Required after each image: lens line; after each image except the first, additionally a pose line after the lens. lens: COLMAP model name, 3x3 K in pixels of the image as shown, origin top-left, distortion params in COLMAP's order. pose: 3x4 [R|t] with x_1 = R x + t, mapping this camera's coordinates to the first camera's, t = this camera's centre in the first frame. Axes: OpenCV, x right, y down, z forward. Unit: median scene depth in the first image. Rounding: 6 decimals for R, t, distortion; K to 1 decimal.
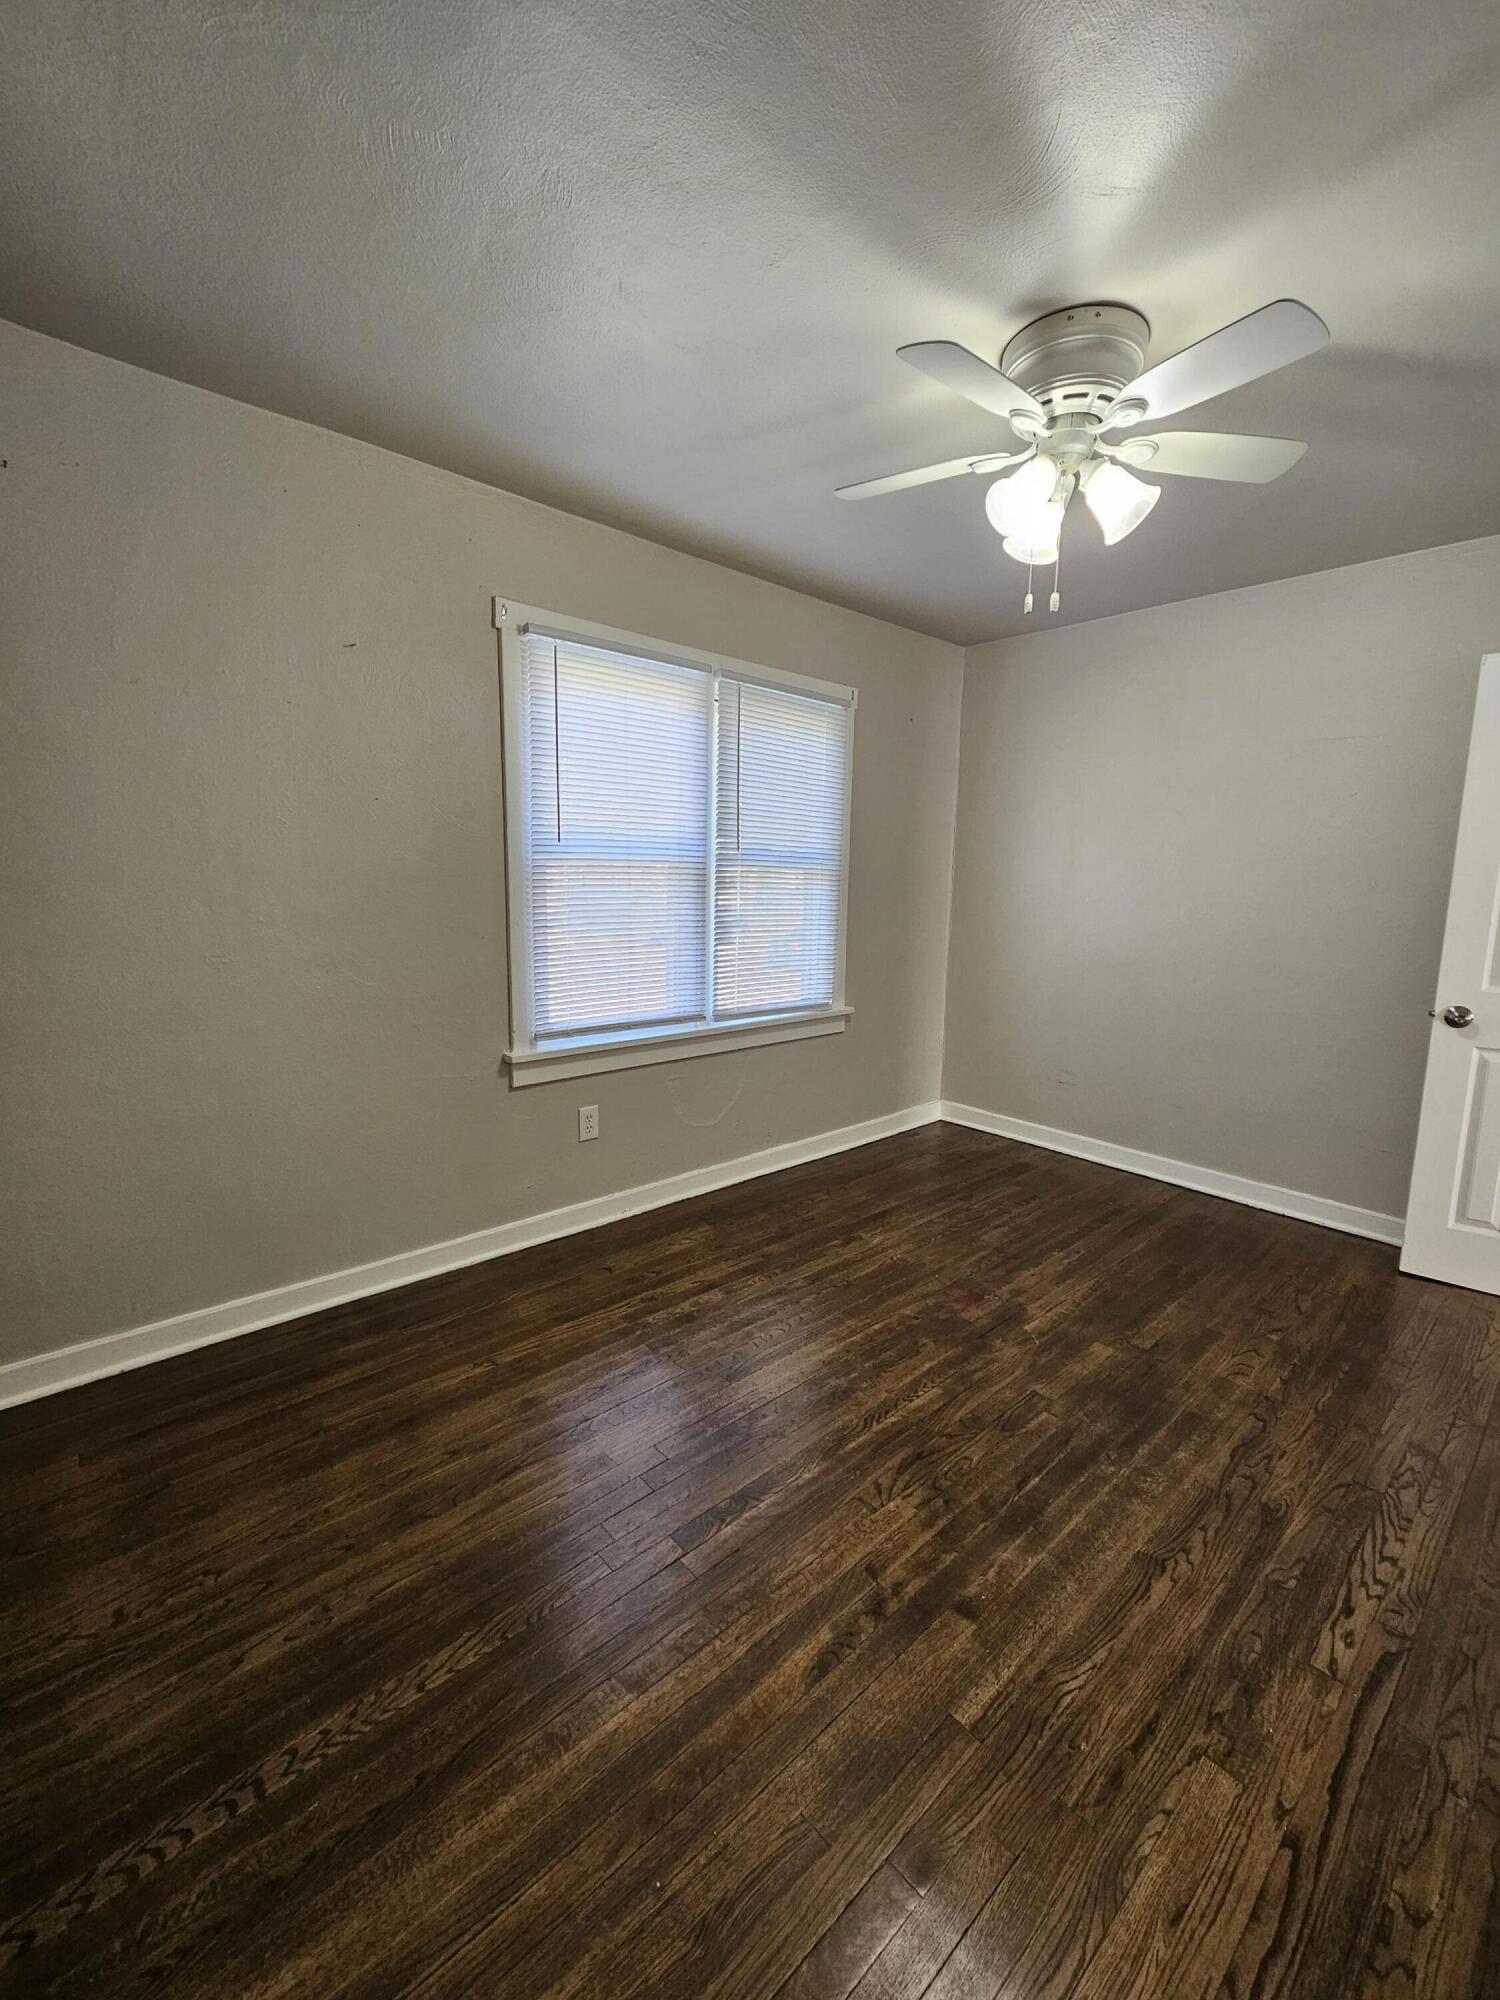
lens RADIAL K [[821.5, 0, 748.9], [0, 821.5, 999.7], [0, 0, 1]] dist [-0.001035, 0.000352]
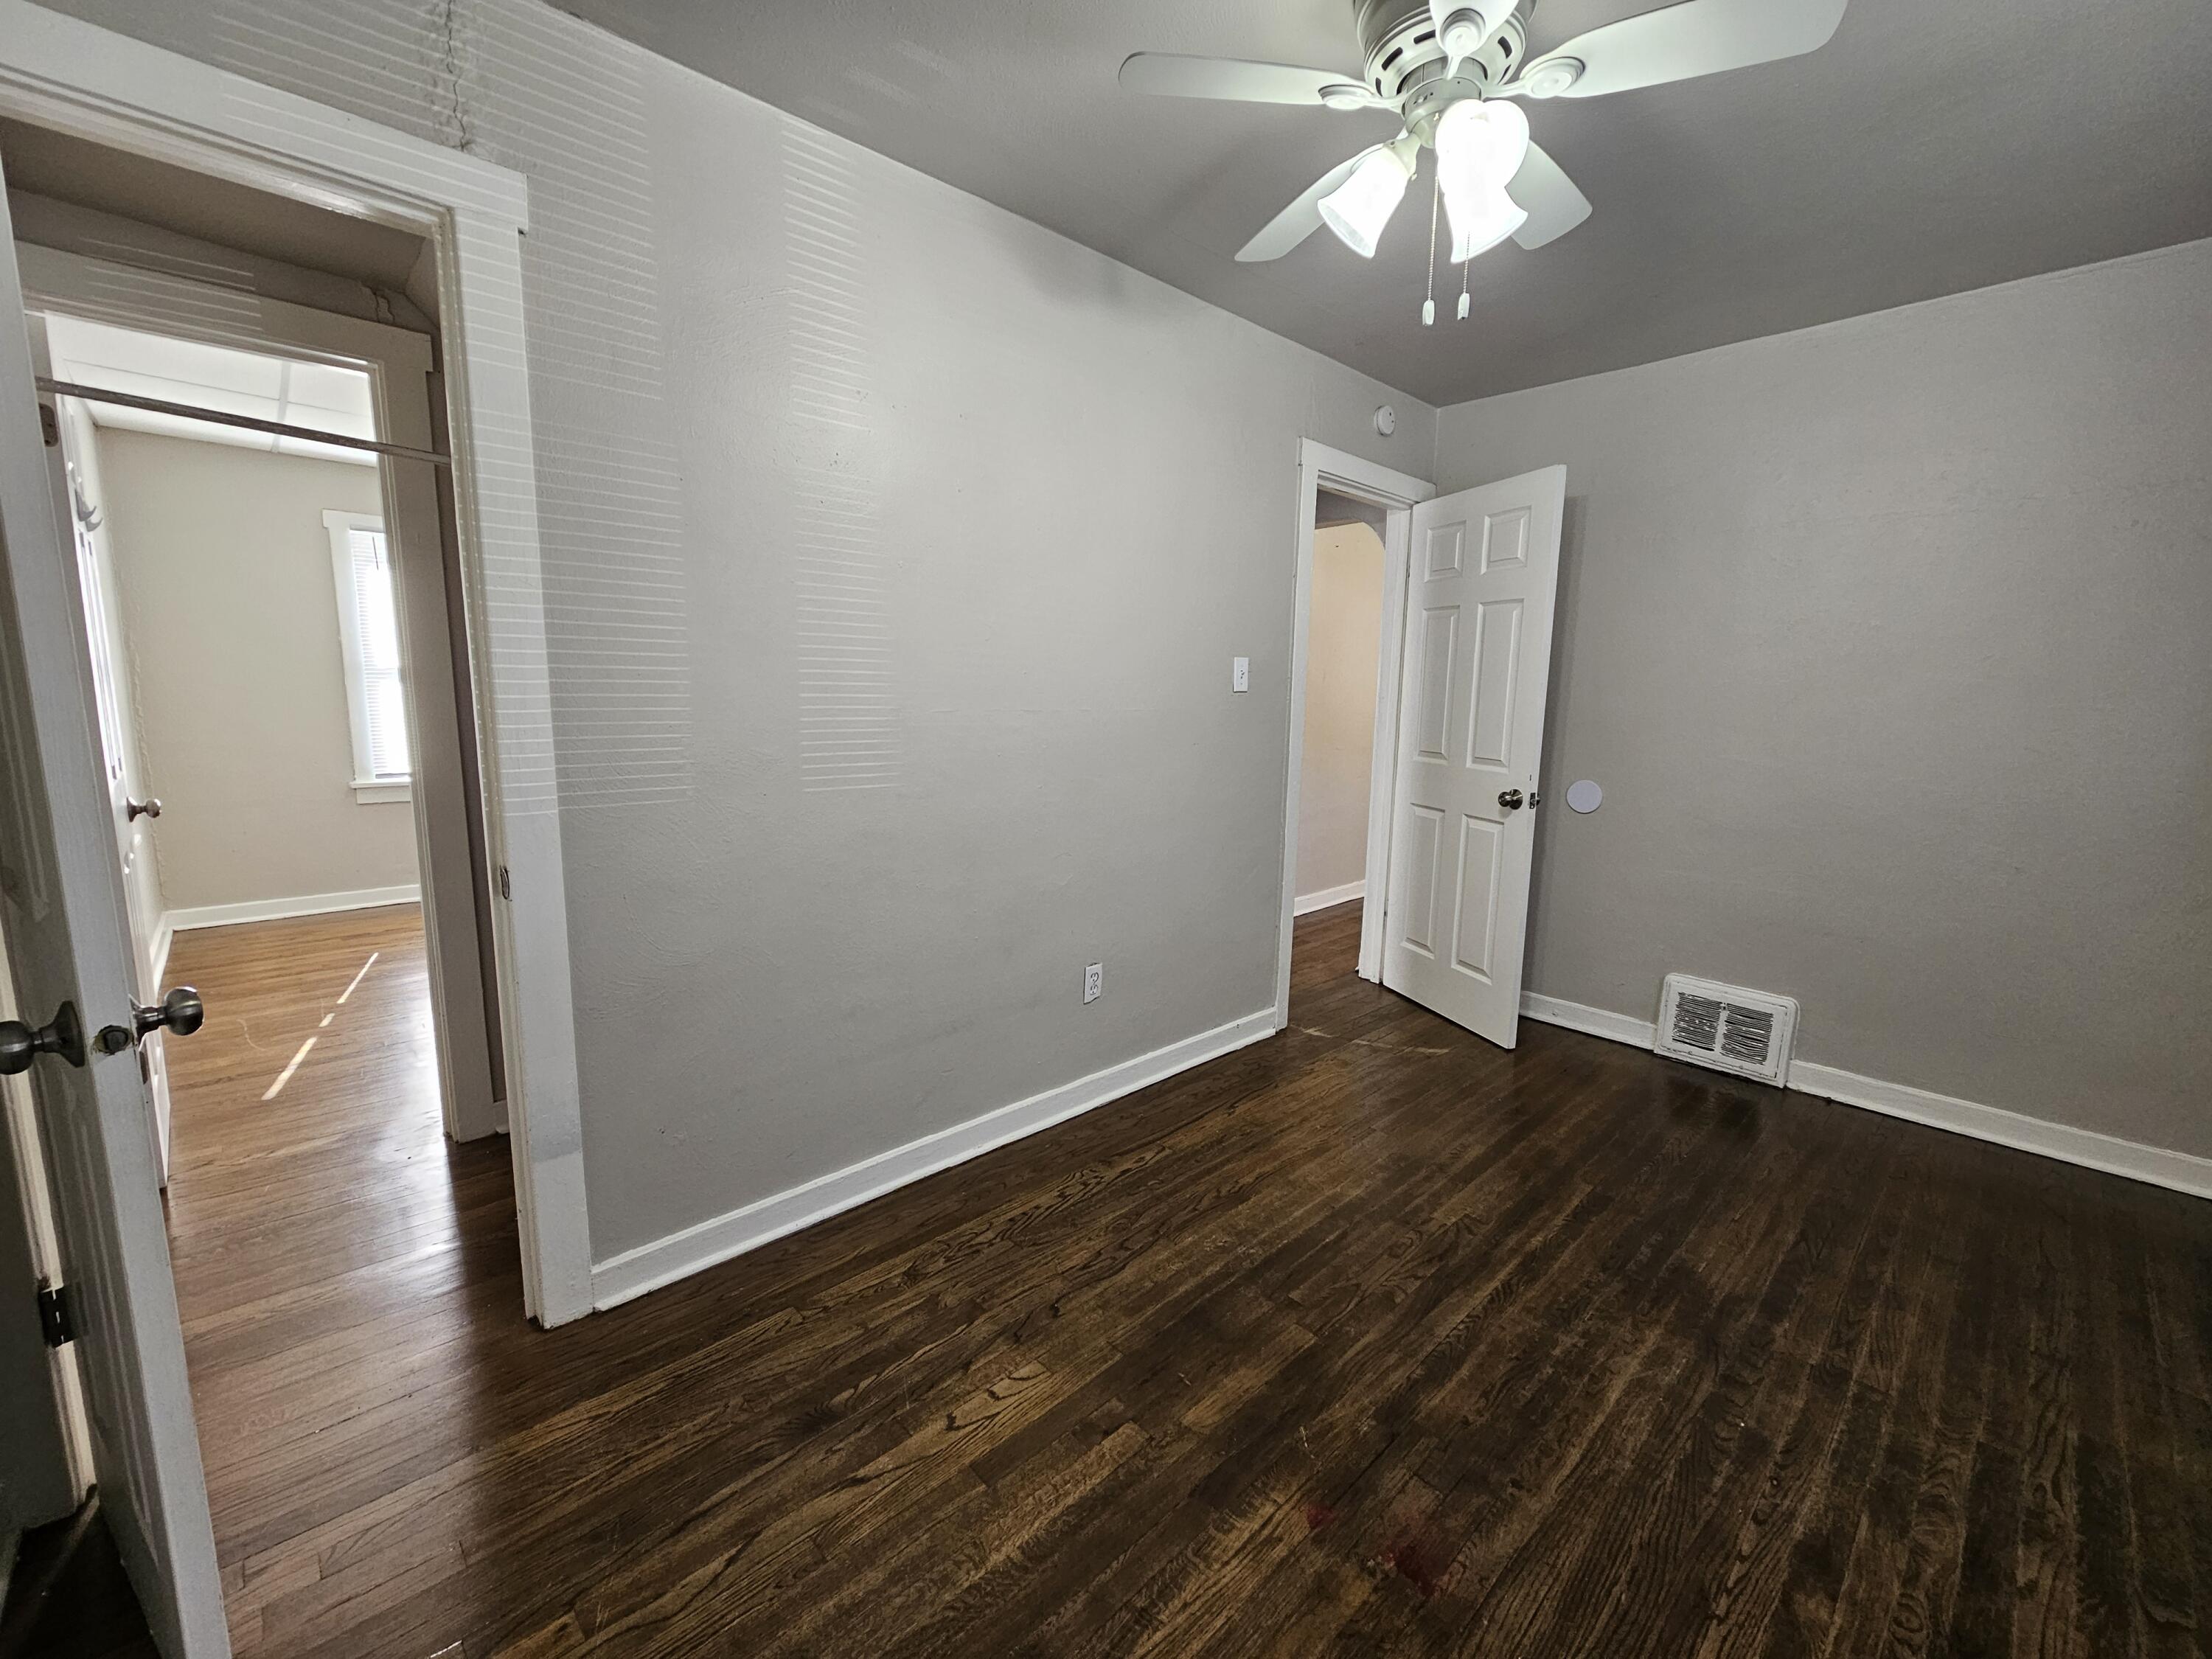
lens RADIAL K [[908.6, 0, 1107.0], [0, 908.6, 827.0], [0, 0, 1]] dist [-0.001035, 0.000352]
pose [[-0.999085, -0.030326, -0.030164, 0.660082], [-0.037899, 0.954553, 0.295621, -0.257165], [0.019828, 0.296493, -0.954829, 1.881420]]
